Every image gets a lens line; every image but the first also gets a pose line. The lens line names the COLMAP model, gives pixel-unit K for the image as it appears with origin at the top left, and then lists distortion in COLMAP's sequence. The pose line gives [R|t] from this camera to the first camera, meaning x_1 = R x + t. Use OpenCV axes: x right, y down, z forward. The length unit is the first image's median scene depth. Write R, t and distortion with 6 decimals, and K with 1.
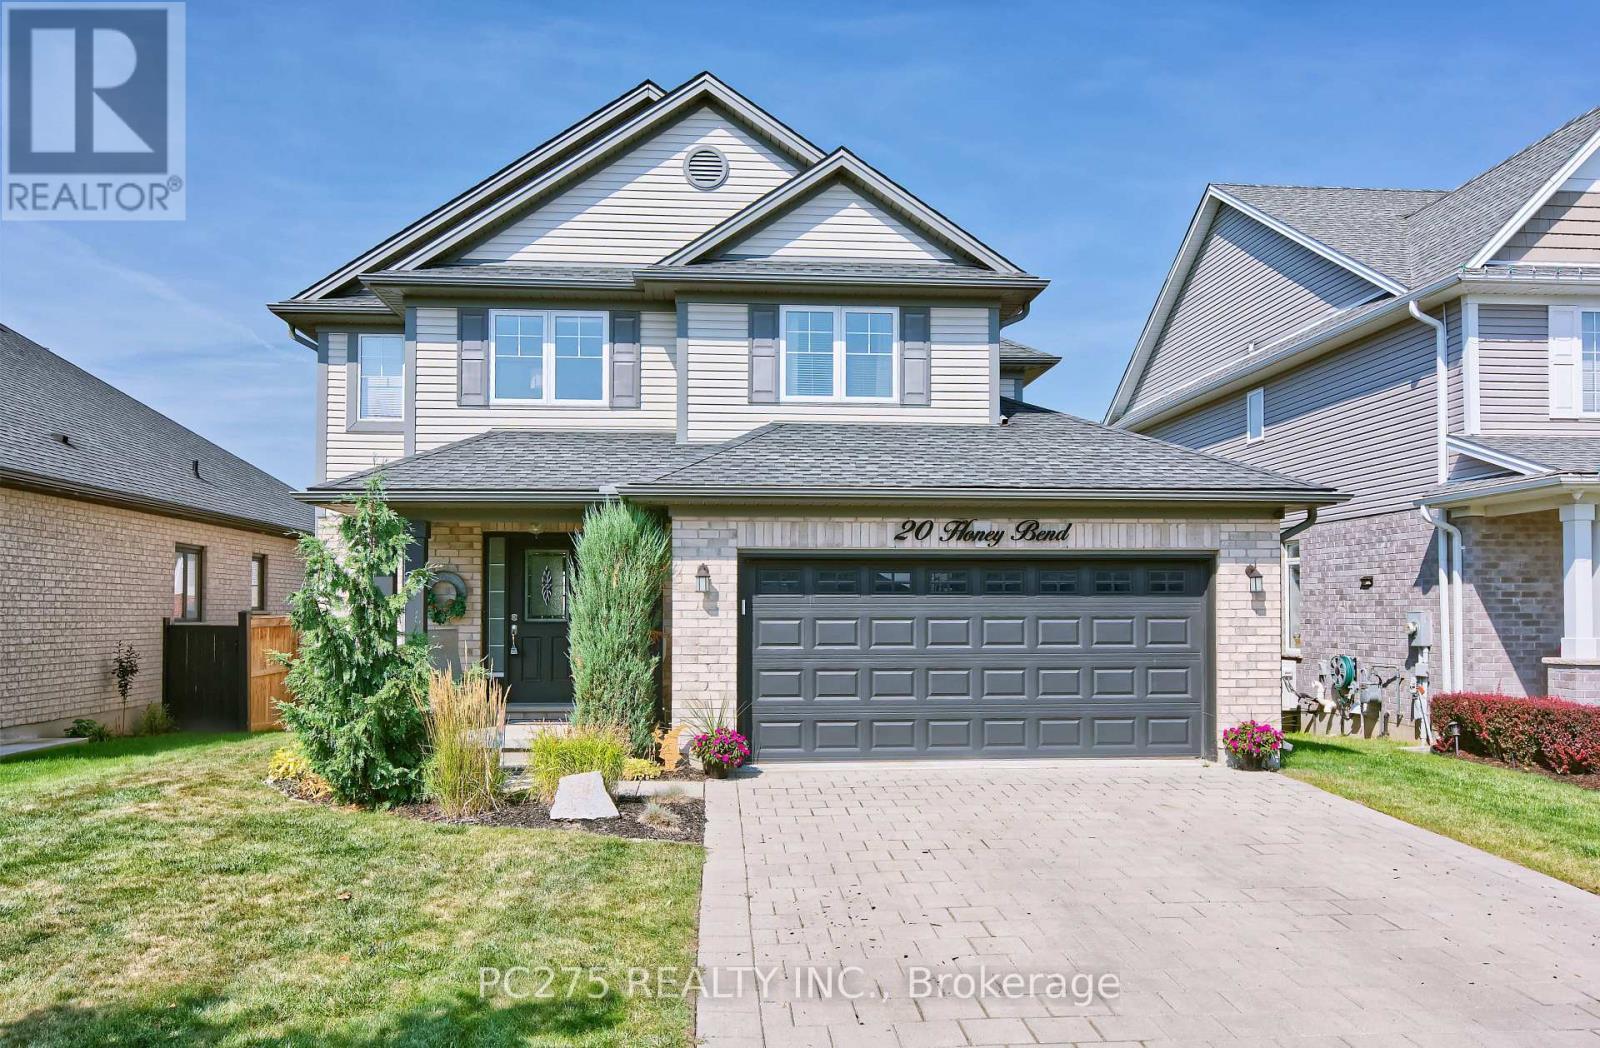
lens RADIAL K [[1209.1, 0, 814.2], [0, 1209.1, 580.5], [0, 0, 1]] dist [0.001042, 0.003094]
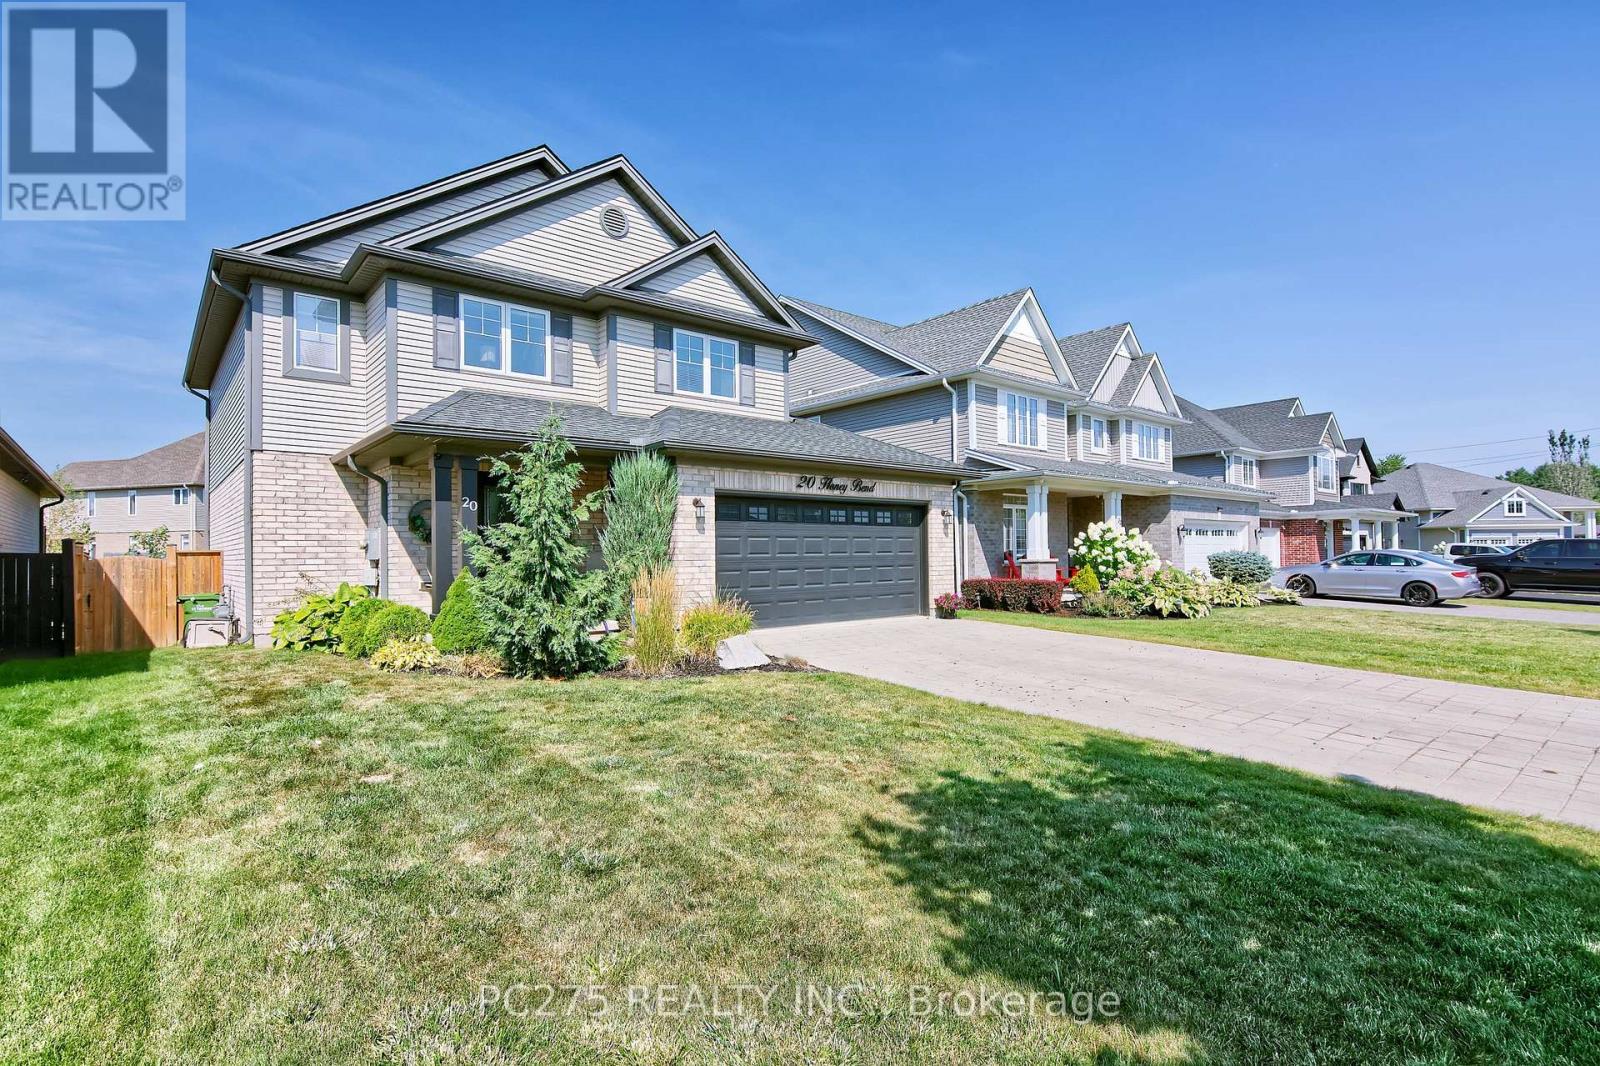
lens RADIAL K [[768.5, 0, 798.6], [0, 768.5, 539.0], [0, 0, 1]] dist [0.003715, 0.002059]
pose [[0.816091, 0.003510, 0.577913, -0.443907], [-0.004866, 0.999988, 0.000798, 0.028875], [-0.577903, -0.003464, 0.816098, 0.142815]]
